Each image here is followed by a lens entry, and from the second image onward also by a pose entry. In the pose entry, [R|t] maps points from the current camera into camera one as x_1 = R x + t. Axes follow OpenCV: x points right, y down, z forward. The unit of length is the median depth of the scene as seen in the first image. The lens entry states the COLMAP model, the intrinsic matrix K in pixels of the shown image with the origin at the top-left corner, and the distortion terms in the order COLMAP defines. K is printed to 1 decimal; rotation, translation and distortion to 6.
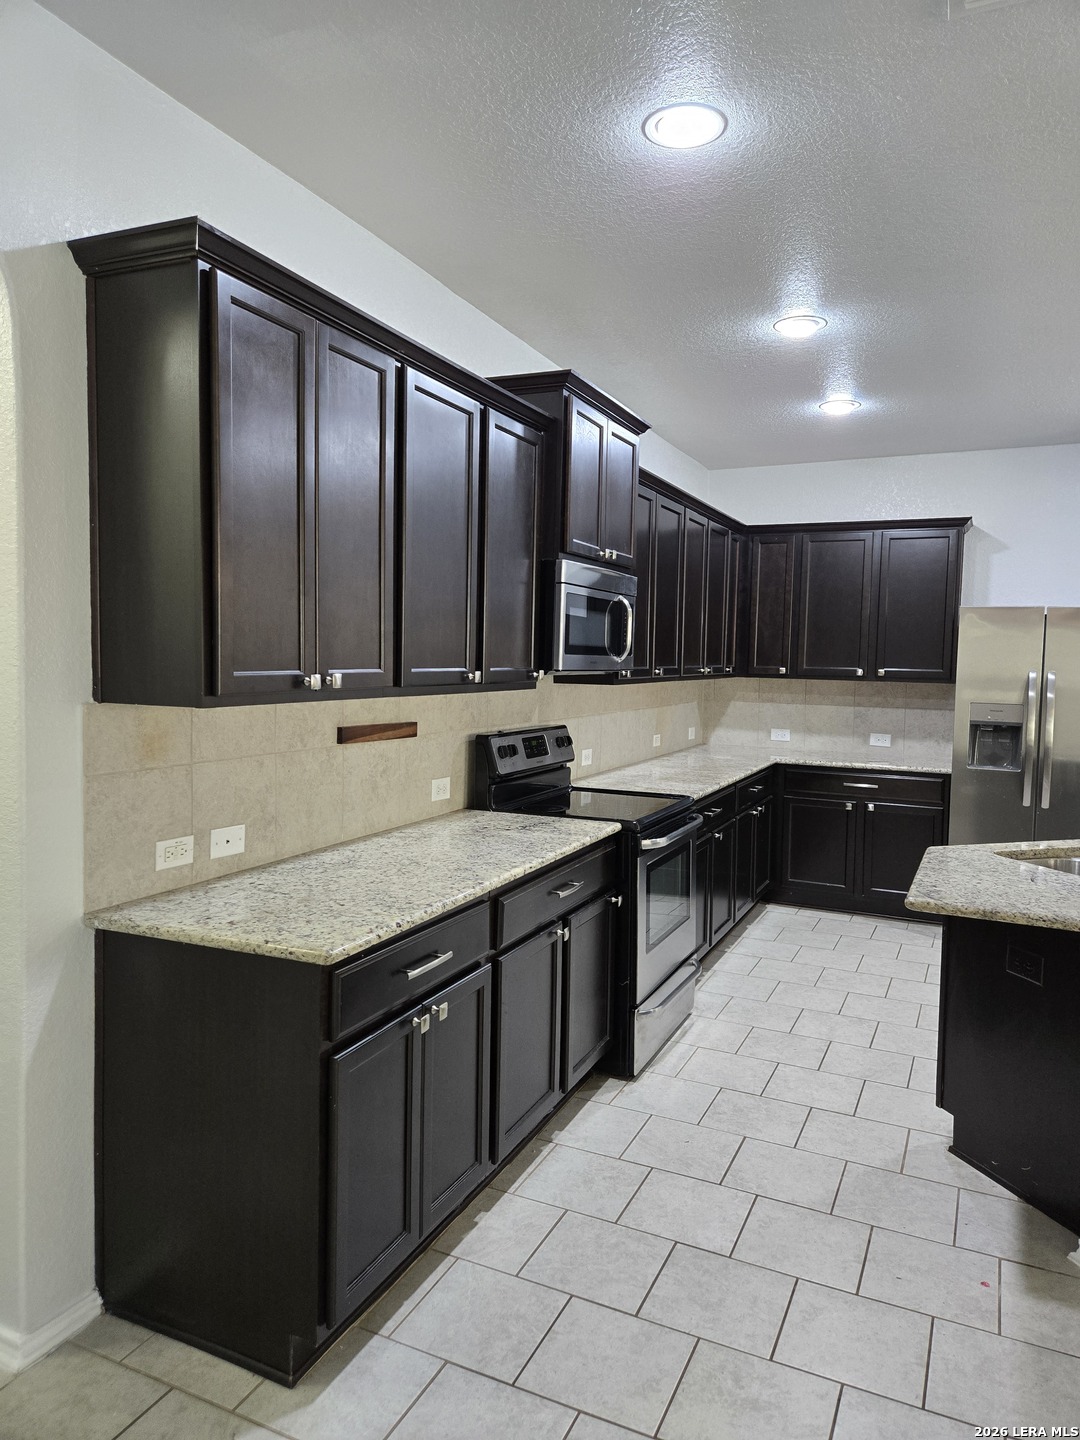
lens RADIAL K [[968.6, 0, 562.9], [0, 968.6, 711.8], [0, 0, 1]] dist [0.076416, -0.070230]
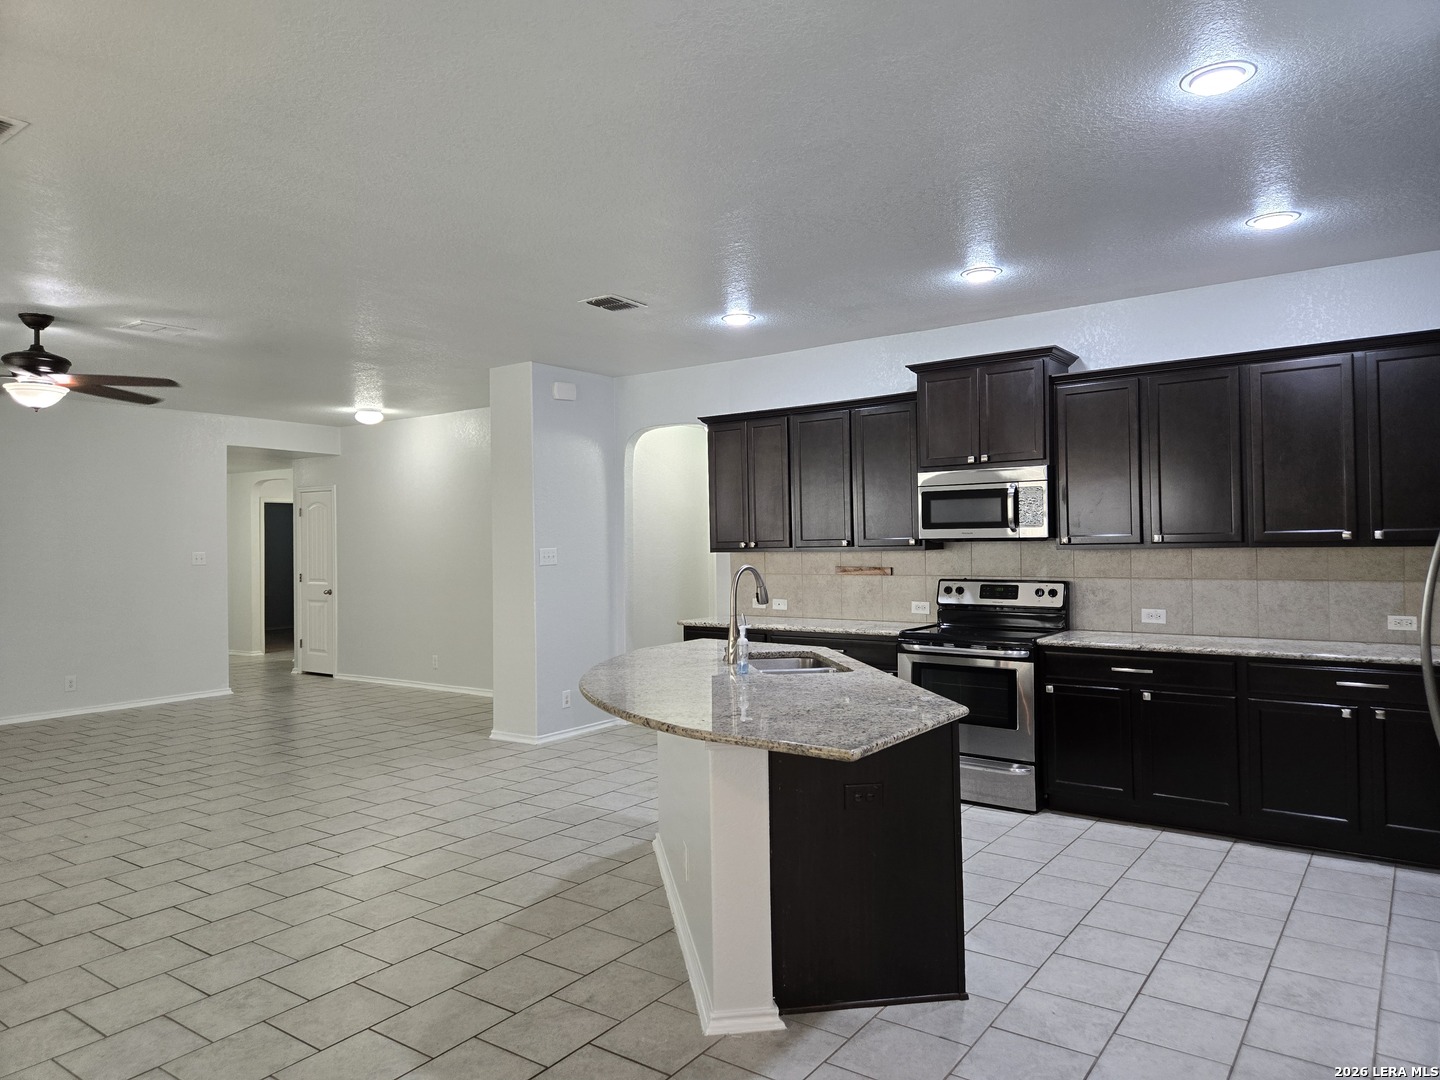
lens RADIAL K [[968.6, 0, 723.3], [0, 968.6, 532.8], [0, 0, 1]] dist [0.076416, -0.070230]
pose [[-0.200846, -0.024316, -0.979321, 1.701258], [-0.044053, 0.998905, -0.015767, -0.012807], [0.978632, 0.039976, -0.201697, 1.007709]]
